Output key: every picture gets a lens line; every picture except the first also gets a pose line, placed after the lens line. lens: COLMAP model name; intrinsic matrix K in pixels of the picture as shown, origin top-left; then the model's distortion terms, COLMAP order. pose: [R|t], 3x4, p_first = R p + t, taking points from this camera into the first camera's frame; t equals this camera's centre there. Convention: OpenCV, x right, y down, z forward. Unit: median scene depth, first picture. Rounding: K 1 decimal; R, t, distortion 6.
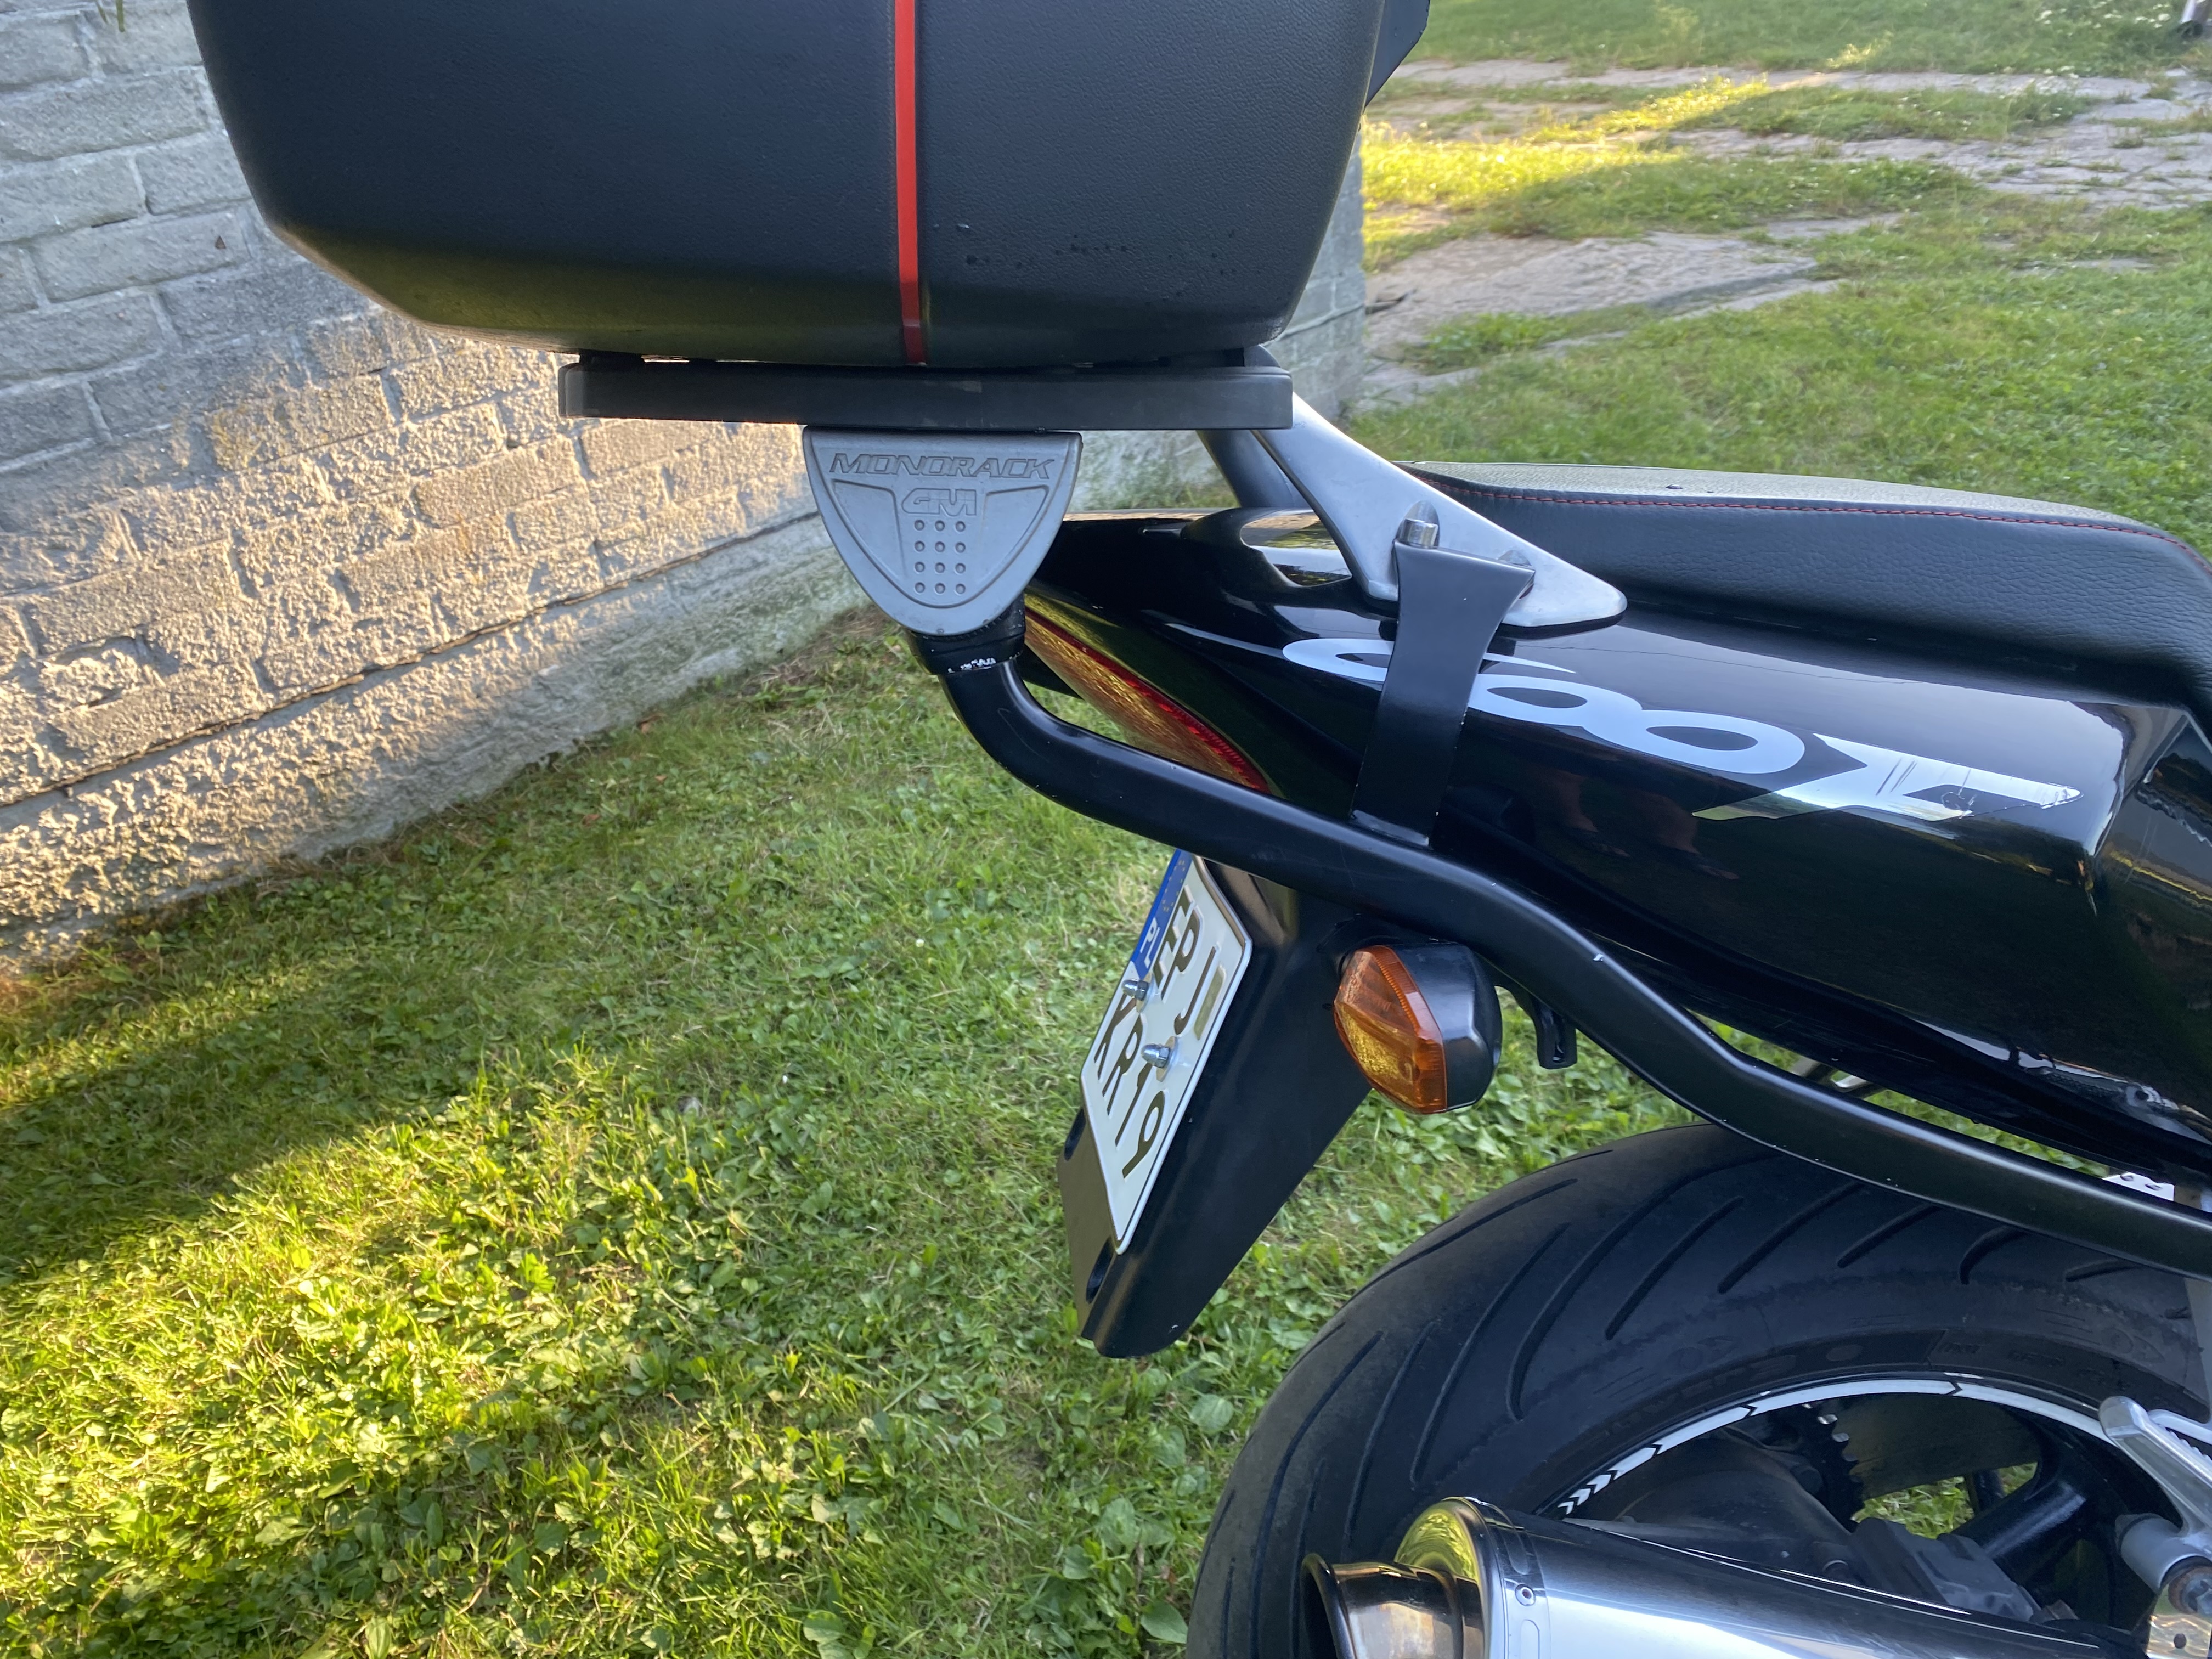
lens RADIAL K [[1684.3, 0, 1082.7], [0, 1684.3, 814.3], [0, 0, 1]] dist [0.019618, -0.016018]
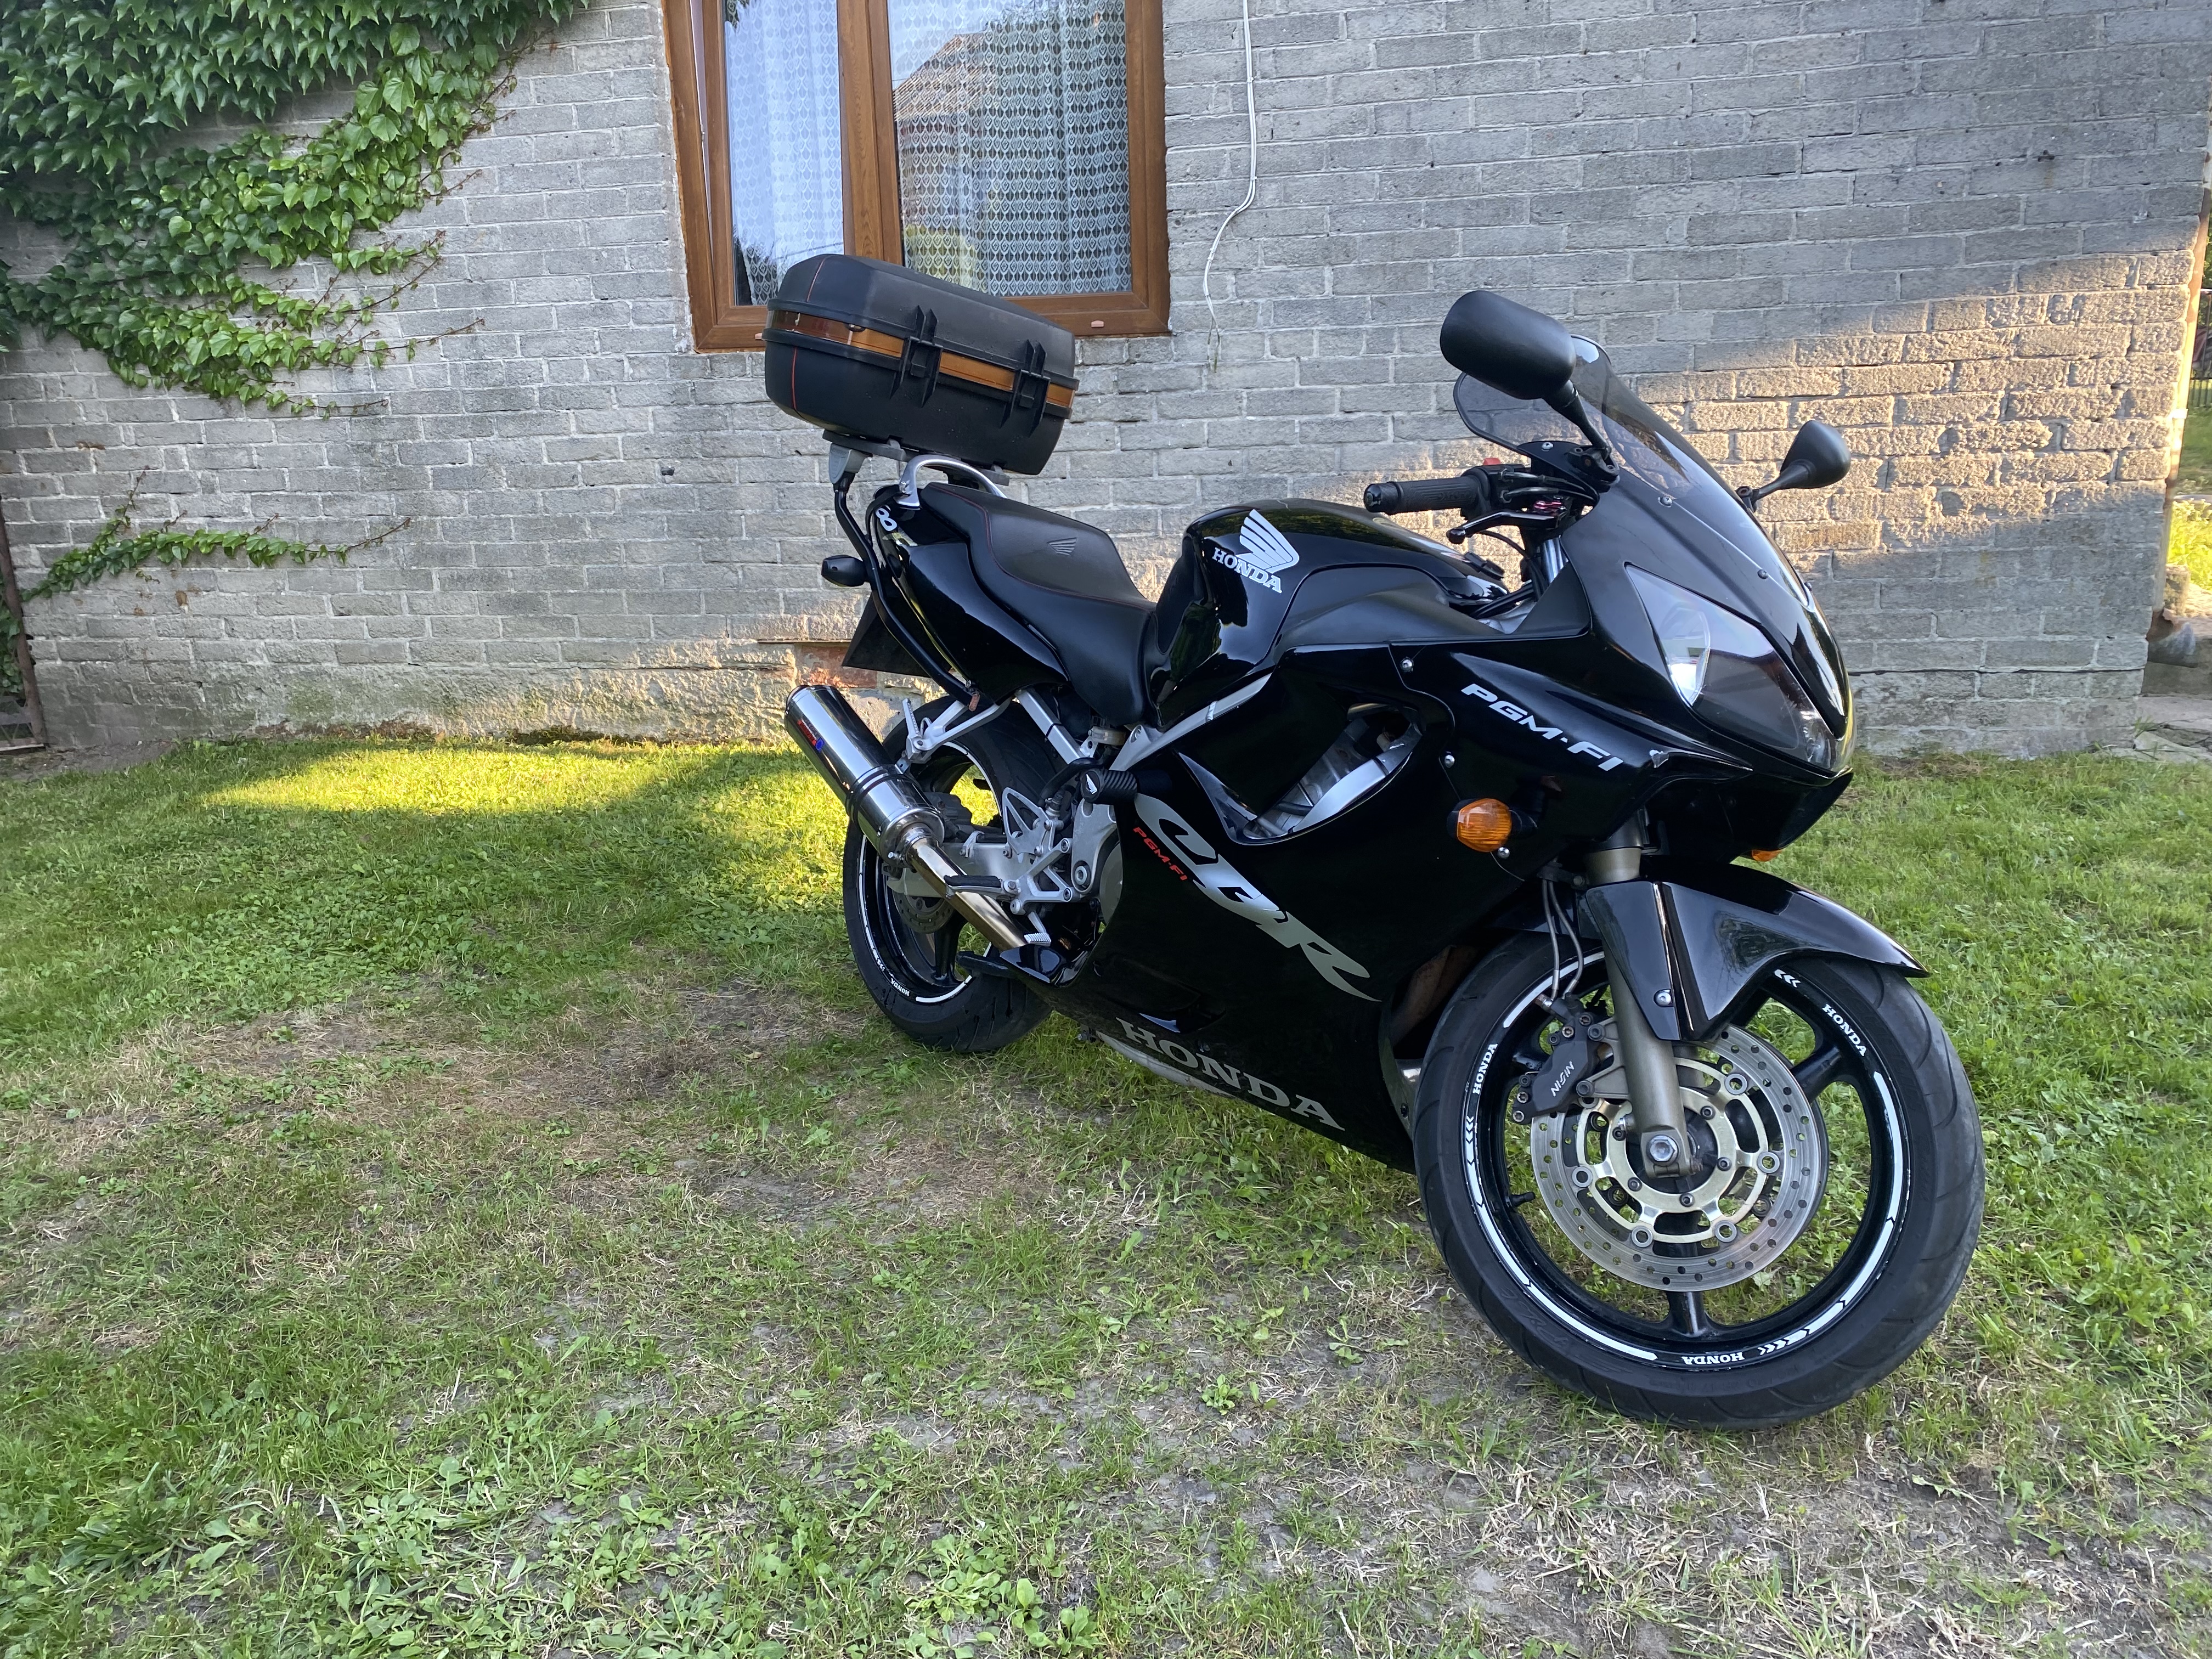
lens RADIAL K [[1684.3, 0, 1087.9], [0, 1684.3, 820.8], [0, 0, 1]] dist [0.019618, -0.016018]
pose [[0.534303, 0.285326, -0.795682, 1.165654], [-0.419793, 0.906591, 0.043206, 0.069589], [0.733686, 0.310937, 0.604172, -0.307527]]
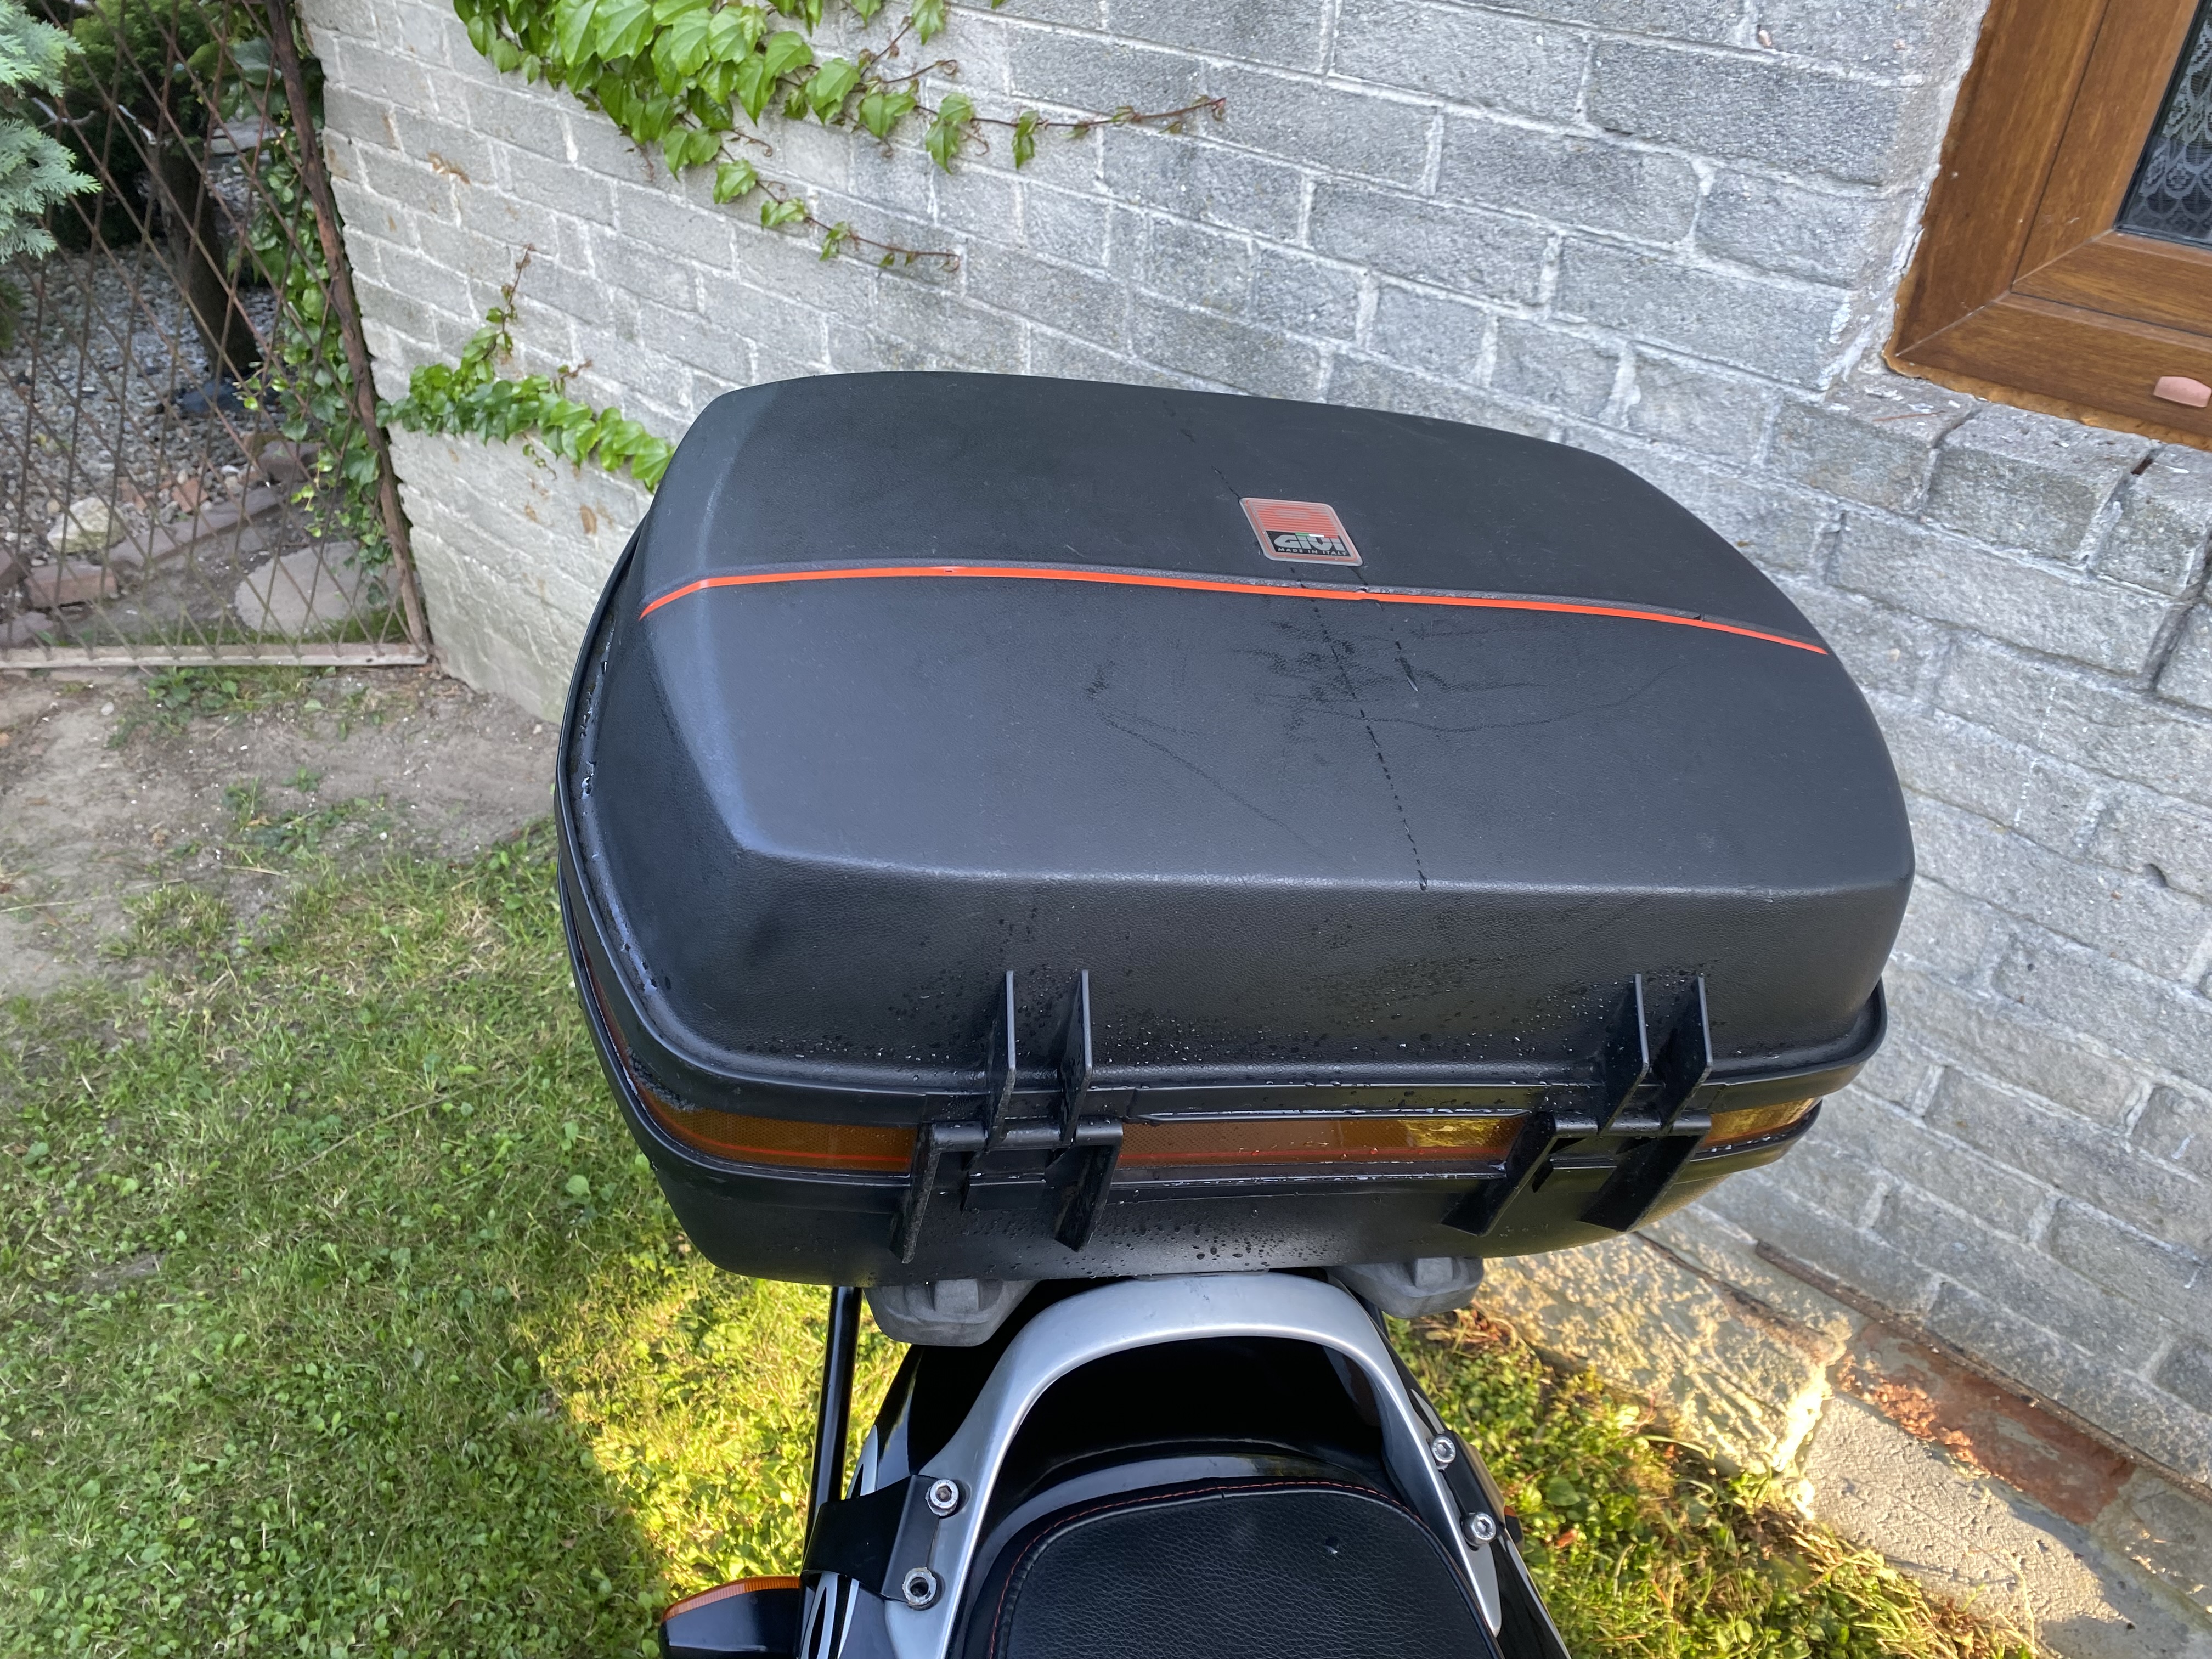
lens RADIAL K [[1684.3, 0, 1108.6], [0, 1684.3, 828.4], [0, 0, 1]] dist [0.019618, -0.016018]
pose [[0.054771, 0.647252, -0.760306, -0.437369], [-0.516707, 0.669939, 0.533100, -0.235220], [0.854408, 0.363657, 0.371133, 0.044586]]
